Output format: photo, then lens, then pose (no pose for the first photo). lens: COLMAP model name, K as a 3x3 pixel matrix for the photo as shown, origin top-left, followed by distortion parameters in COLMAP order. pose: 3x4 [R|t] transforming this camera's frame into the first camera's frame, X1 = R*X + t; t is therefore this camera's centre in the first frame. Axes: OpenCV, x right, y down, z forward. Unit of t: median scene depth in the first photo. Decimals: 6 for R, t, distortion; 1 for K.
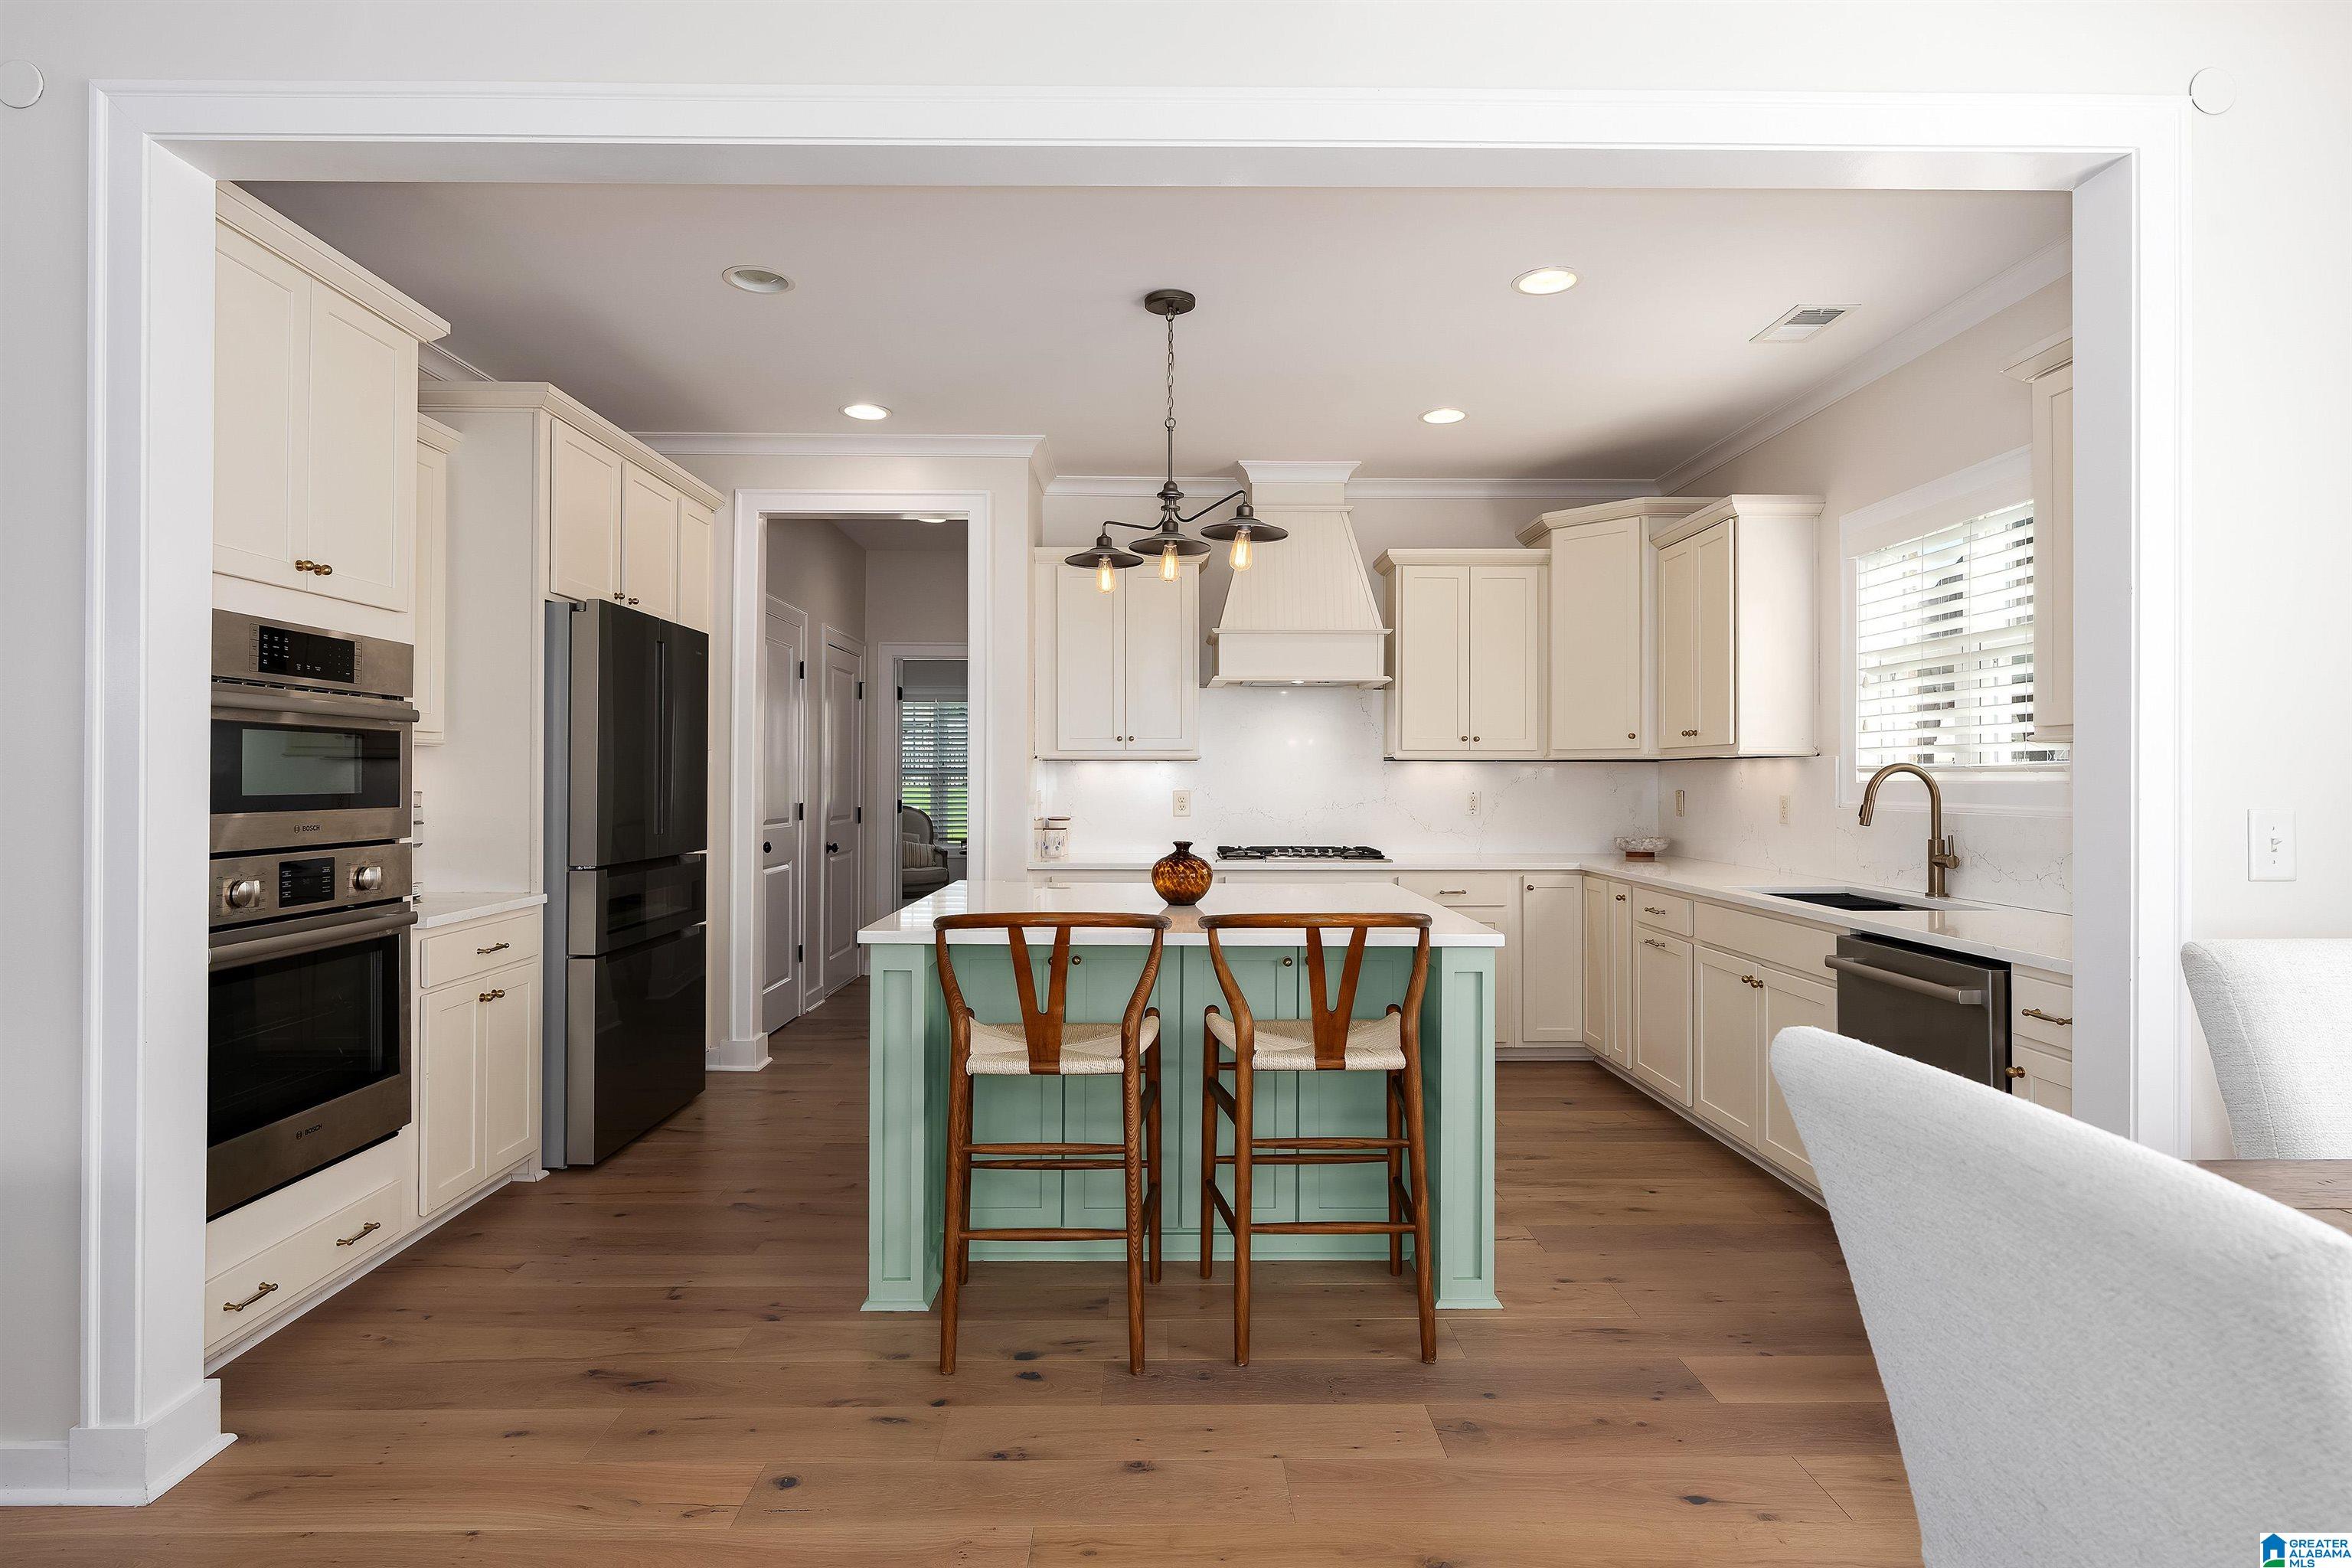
lens RADIAL K [[1194.0, 0, 1157.9], [0, 1194.0, 785.2], [0, 0, 1]] dist [0.000922, 0.000703]
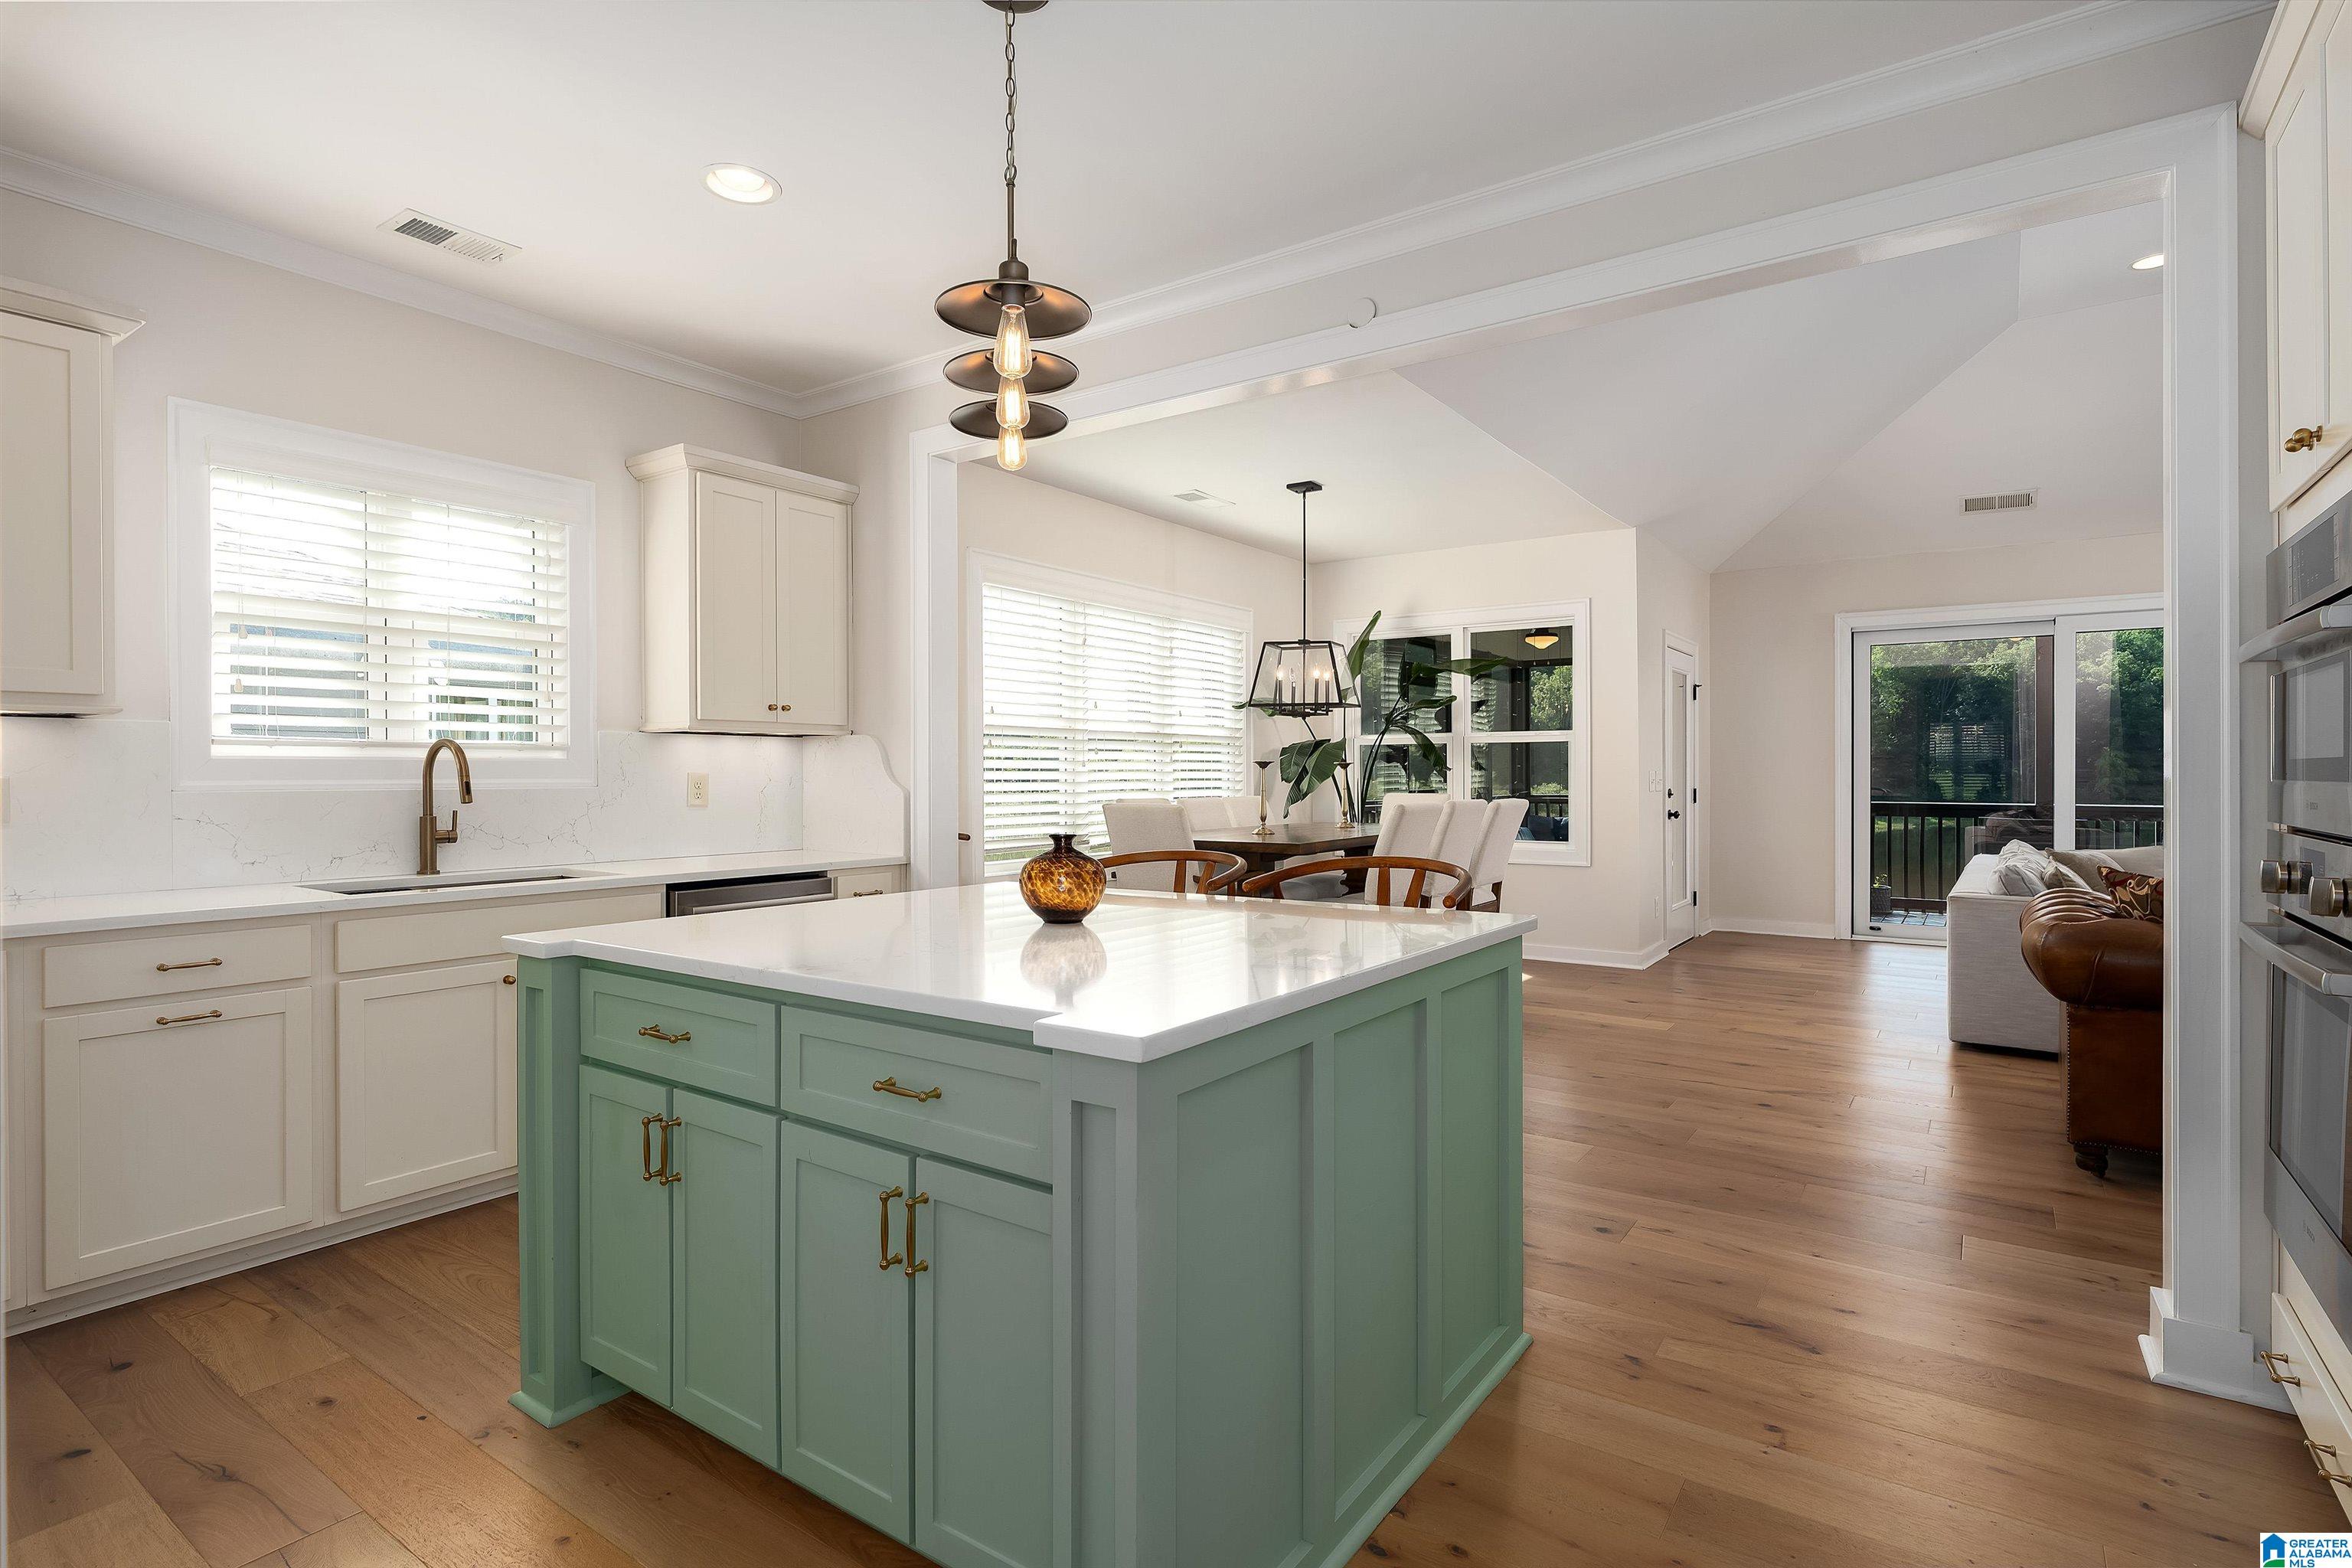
lens RADIAL K [[1194.0, 0, 1166.3], [0, 1194.0, 770.7], [0, 0, 1]] dist [0.000922, 0.000703]
pose [[-0.818910, 0.002797, 0.573915, -0.399650], [0.003866, 0.999992, 0.000643, 0.008361], [-0.573909, 0.002745, -0.818915, 1.401416]]
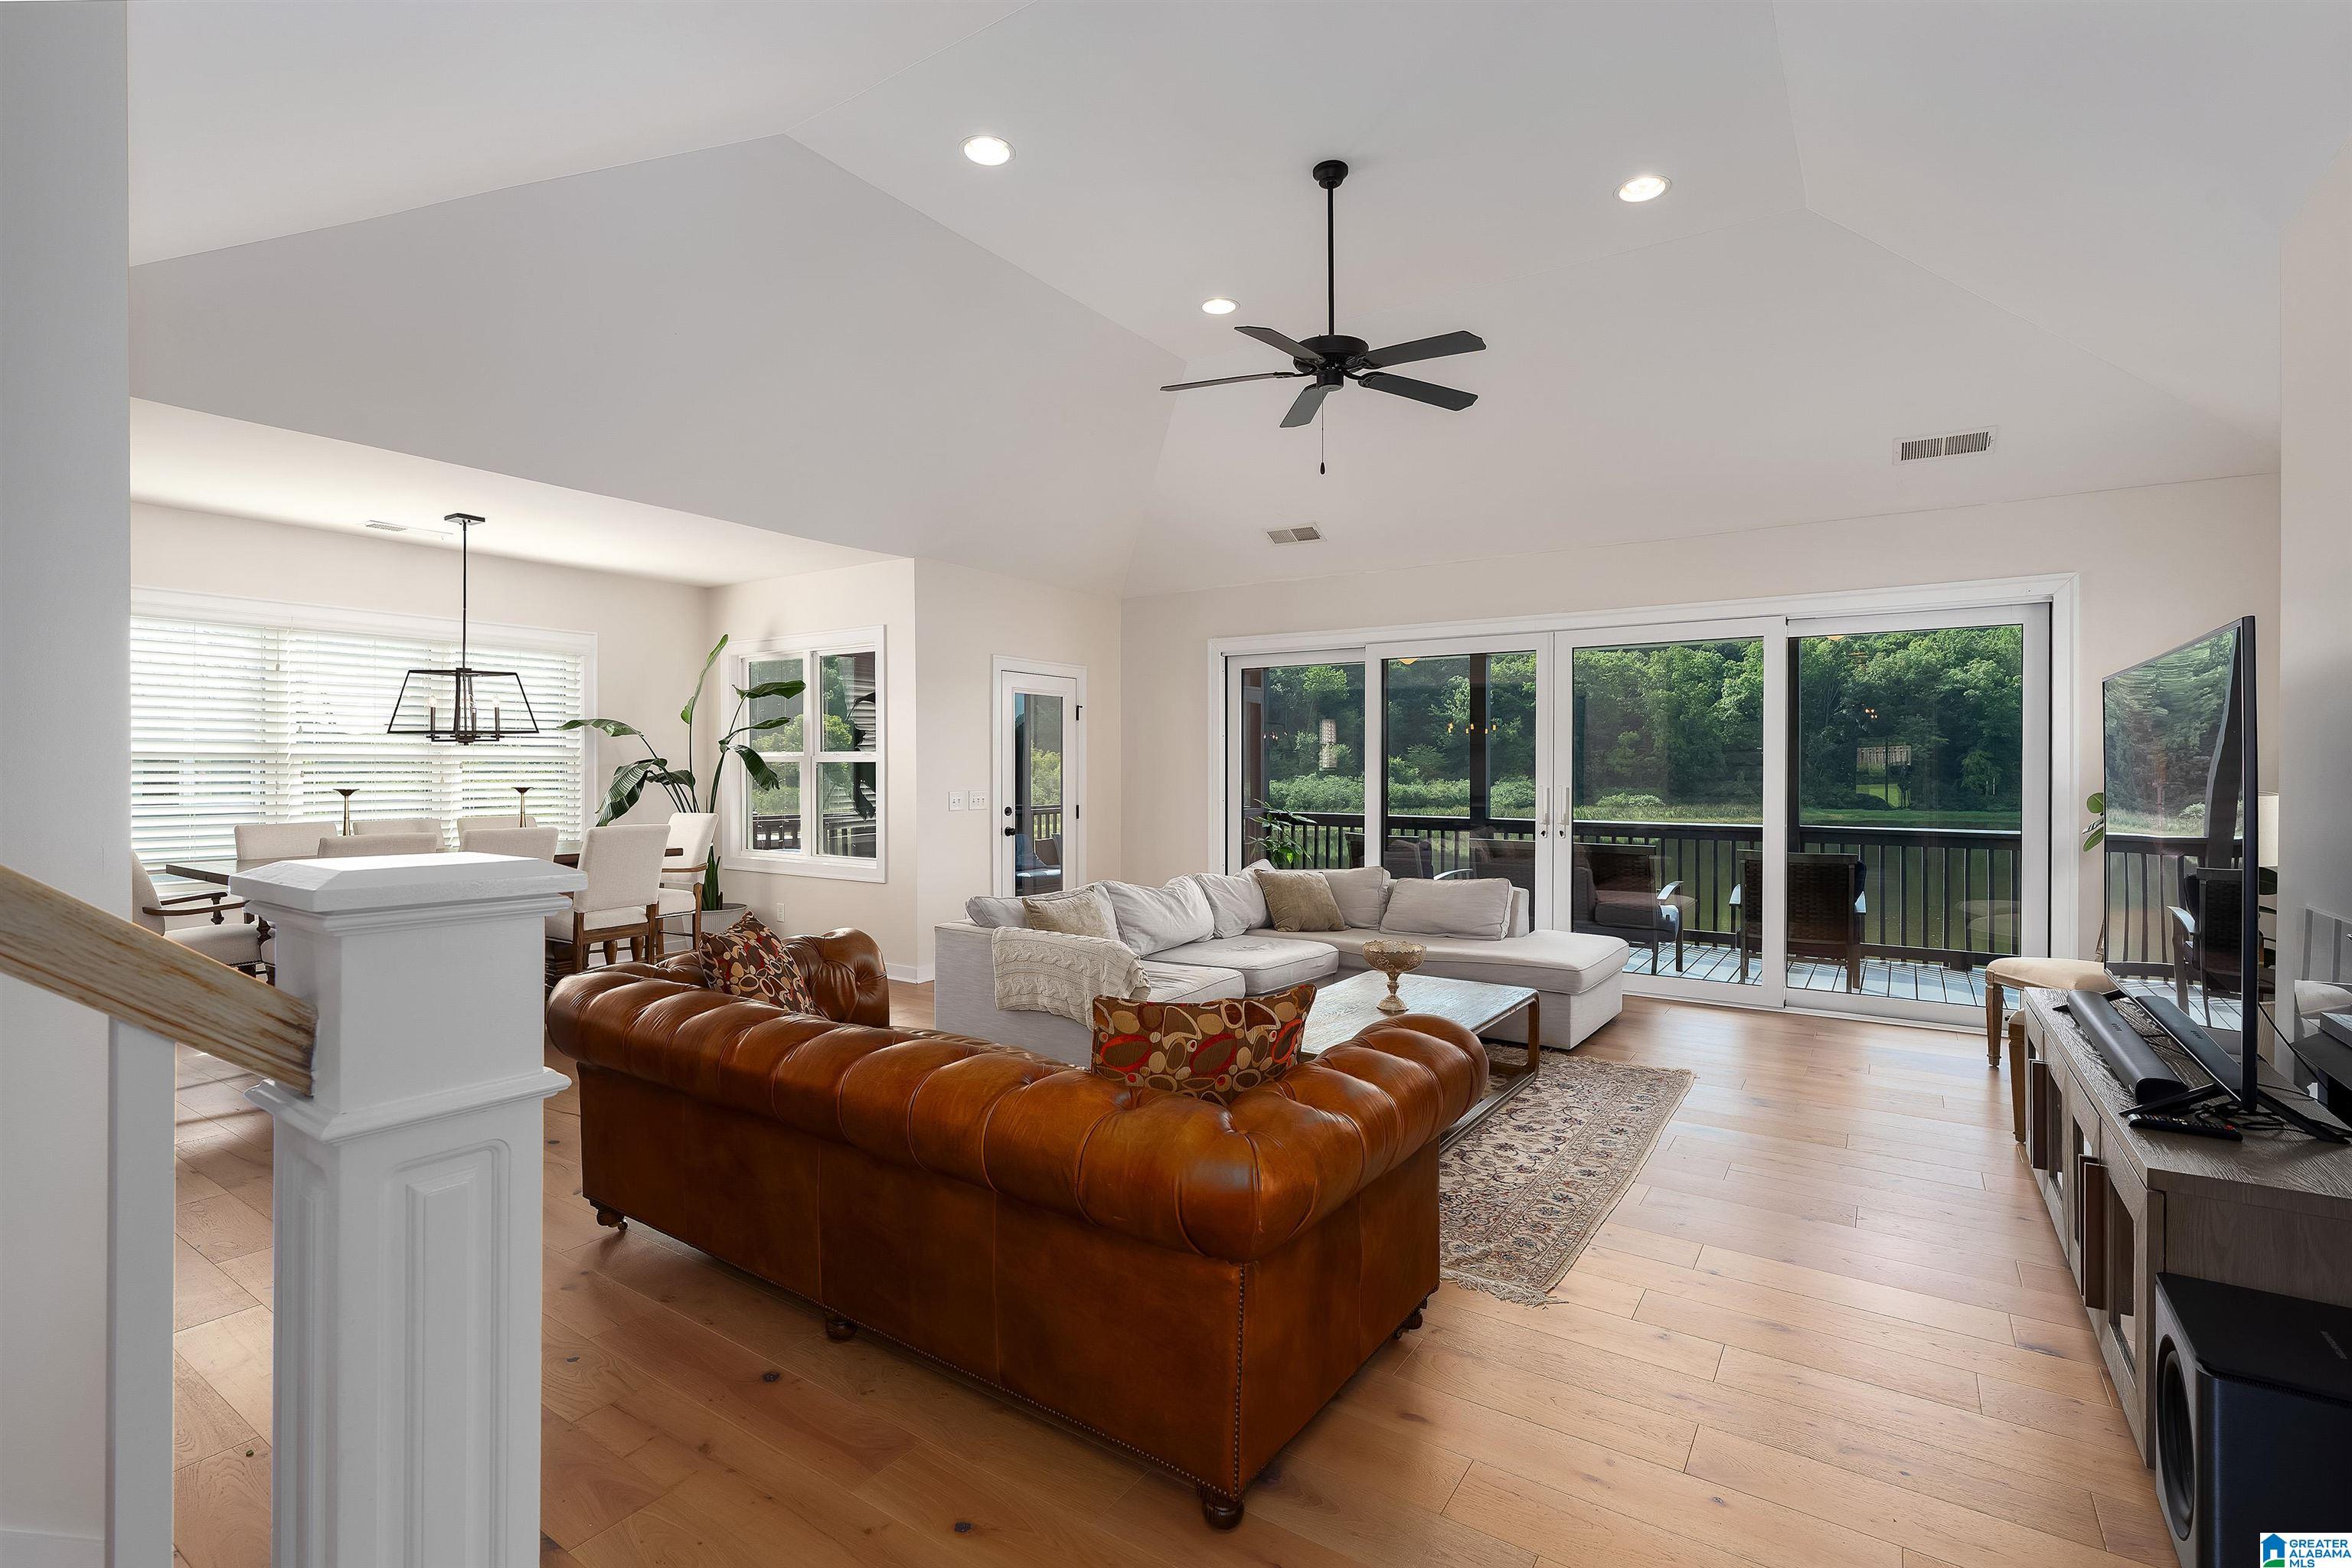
lens RADIAL K [[1078.8, 0, 1171.1], [0, 1078.8, 776.7], [0, 0, 1]] dist [-0.008787, 0.000266]
pose [[-0.825004, -0.006874, 0.565085, -1.255941], [0.000682, 0.999913, 0.013158, -0.033125], [-0.565127, 0.011241, -0.824928, 0.669700]]
